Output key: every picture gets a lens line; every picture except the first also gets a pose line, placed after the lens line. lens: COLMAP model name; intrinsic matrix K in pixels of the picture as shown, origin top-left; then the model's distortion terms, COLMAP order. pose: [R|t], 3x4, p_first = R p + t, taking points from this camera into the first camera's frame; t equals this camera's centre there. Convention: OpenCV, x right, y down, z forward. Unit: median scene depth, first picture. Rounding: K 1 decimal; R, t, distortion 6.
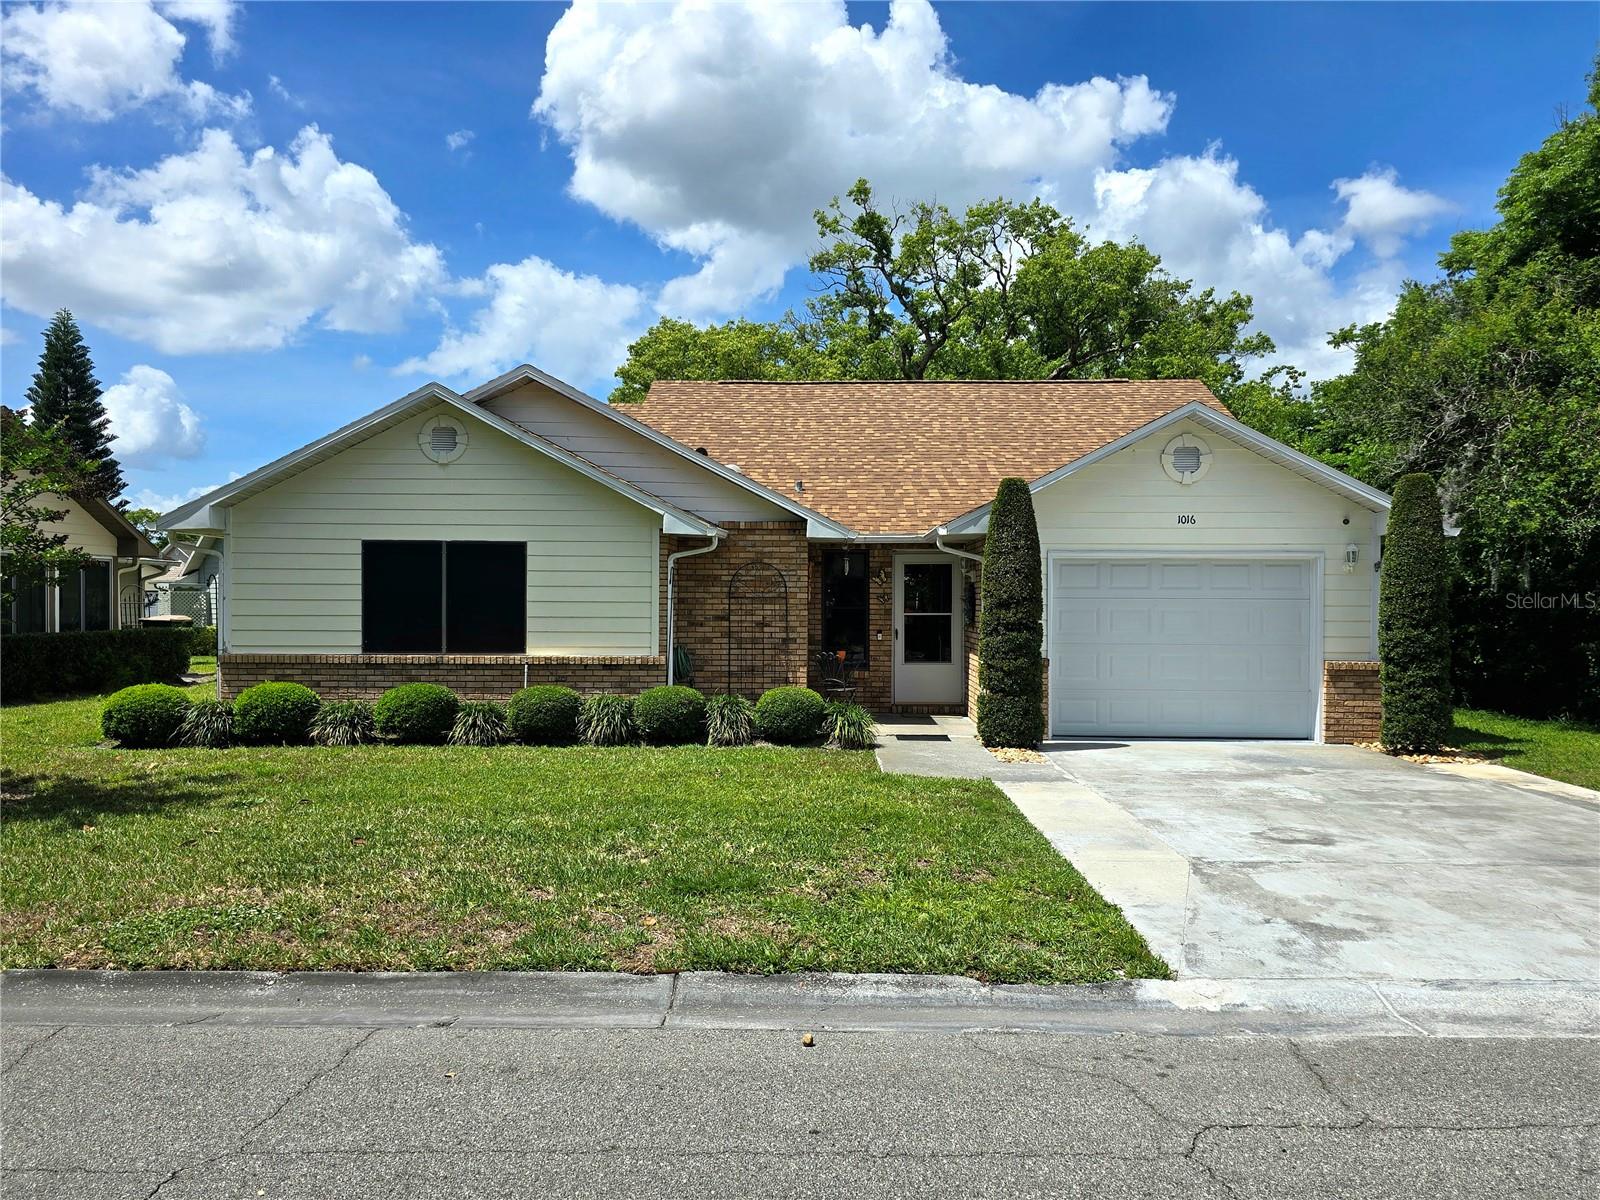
lens RADIAL K [[1185.1, 0, 803.7], [0, 1185.1, 599.0], [0, 0, 1]] dist [0.058333, -0.006058]
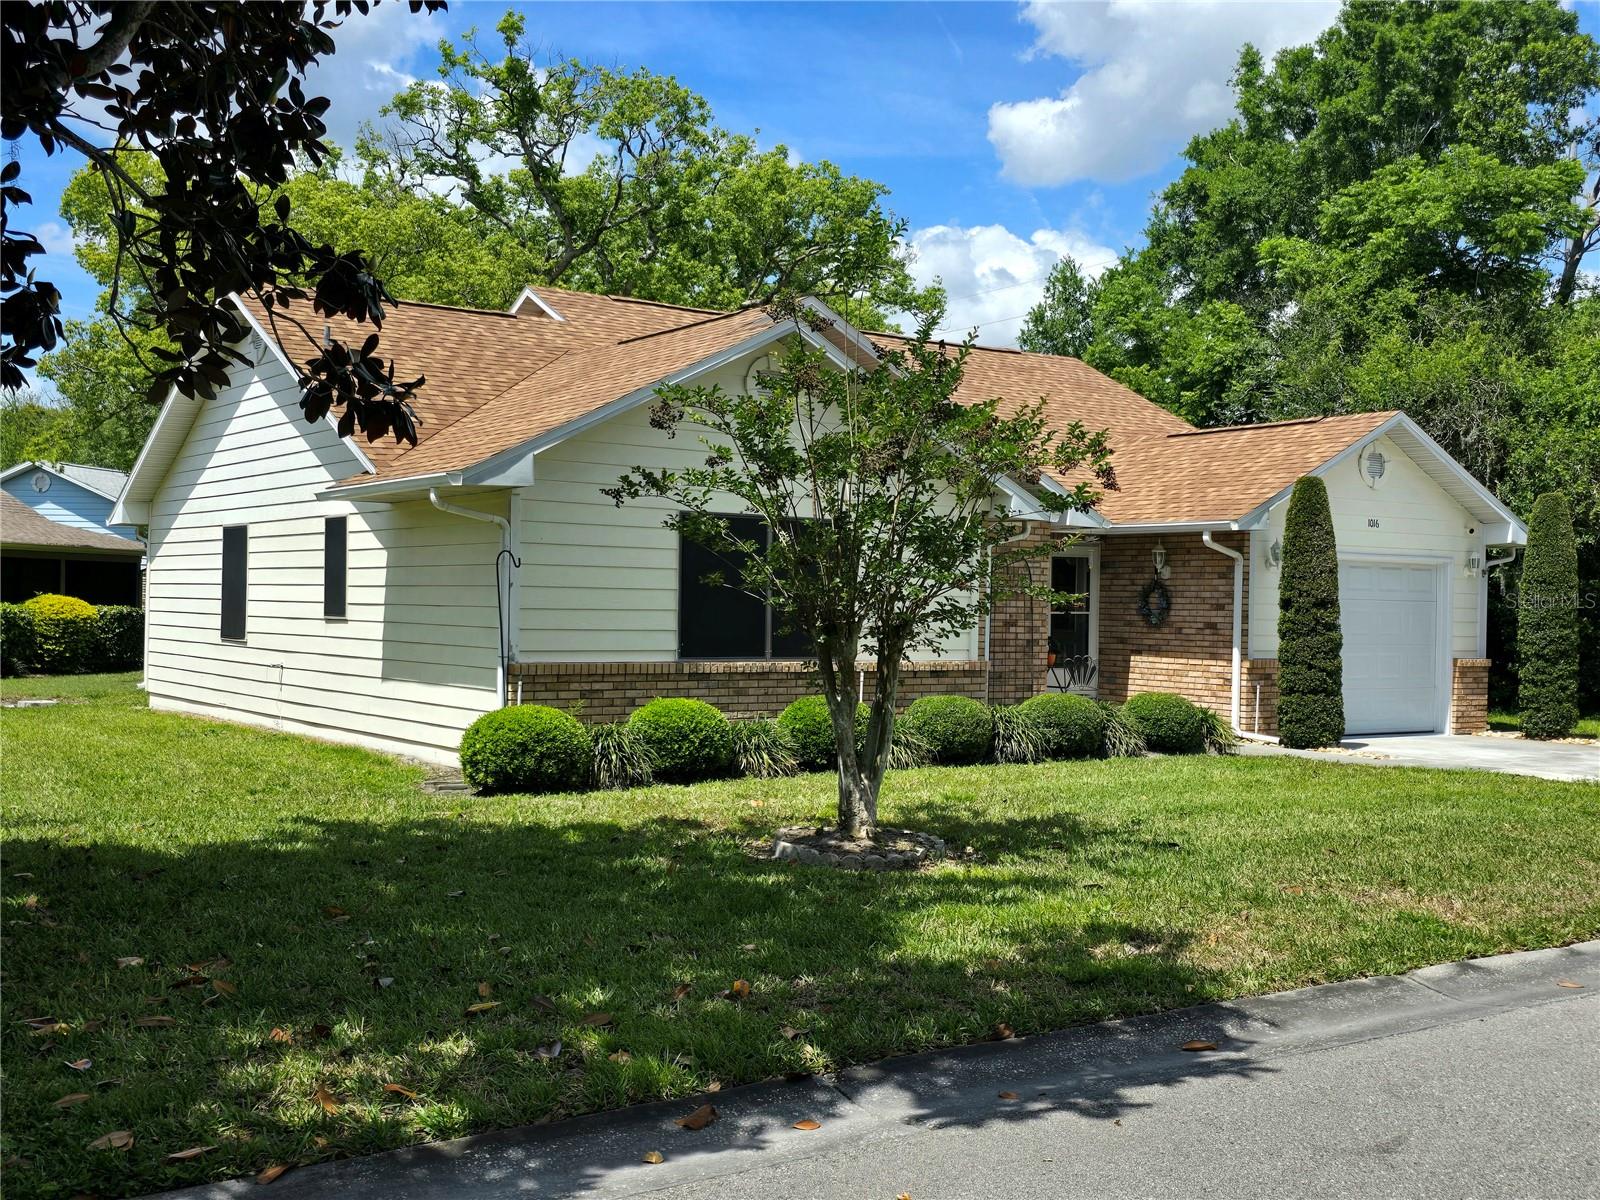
lens RADIAL K [[1733.4, 0, 811.6], [0, 1733.4, 611.9], [0, 0, 1]] dist [0.052337, 0.000000]
pose [[0.809071, 0.006937, 0.587670, -0.941951], [-0.014254, 0.999868, 0.007823, 0.005283], [-0.587538, -0.014706, 0.809063, 0.065167]]
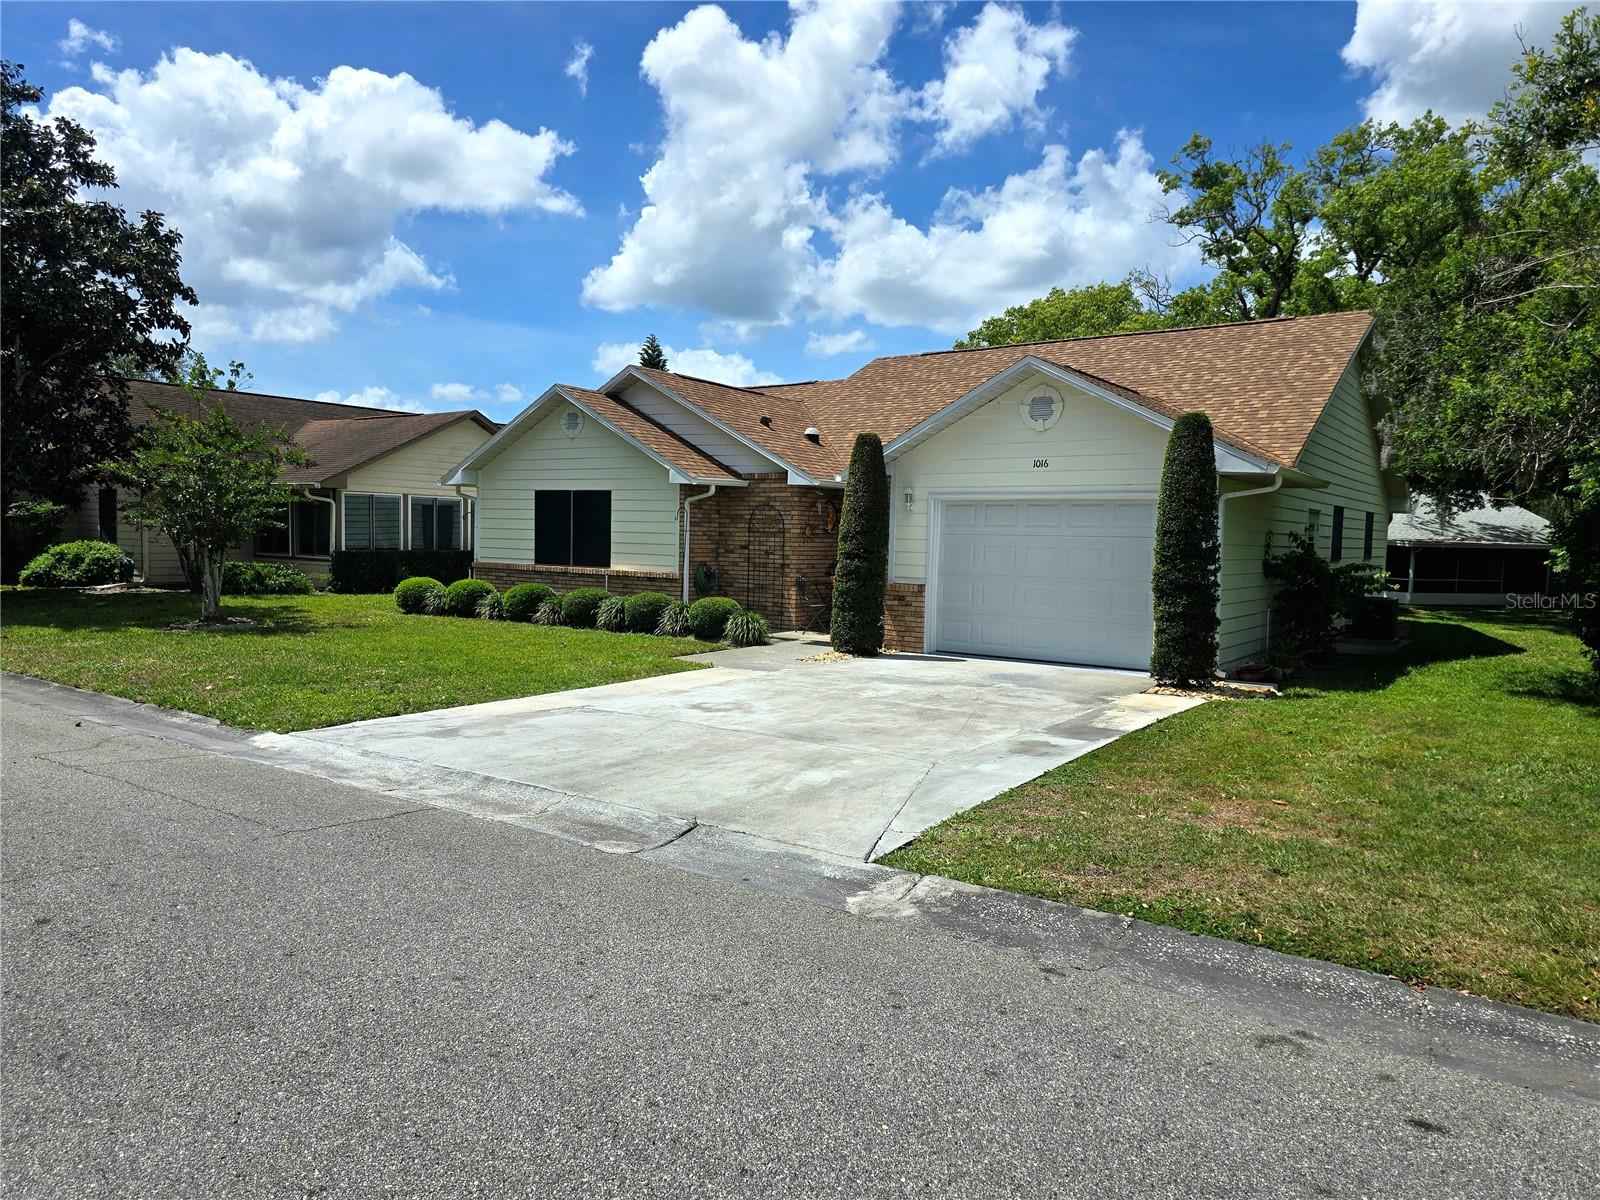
lens RADIAL K [[1067.6, 0, 803.0], [0, 1067.6, 603.3], [0, 0, 1]] dist [0.055557, -0.017026]
pose [[0.825218, 0.049124, -0.562673, 0.692096], [-0.020141, 0.998136, 0.057603, 0.009214], [0.564455, -0.036202, 0.824670, 0.056827]]
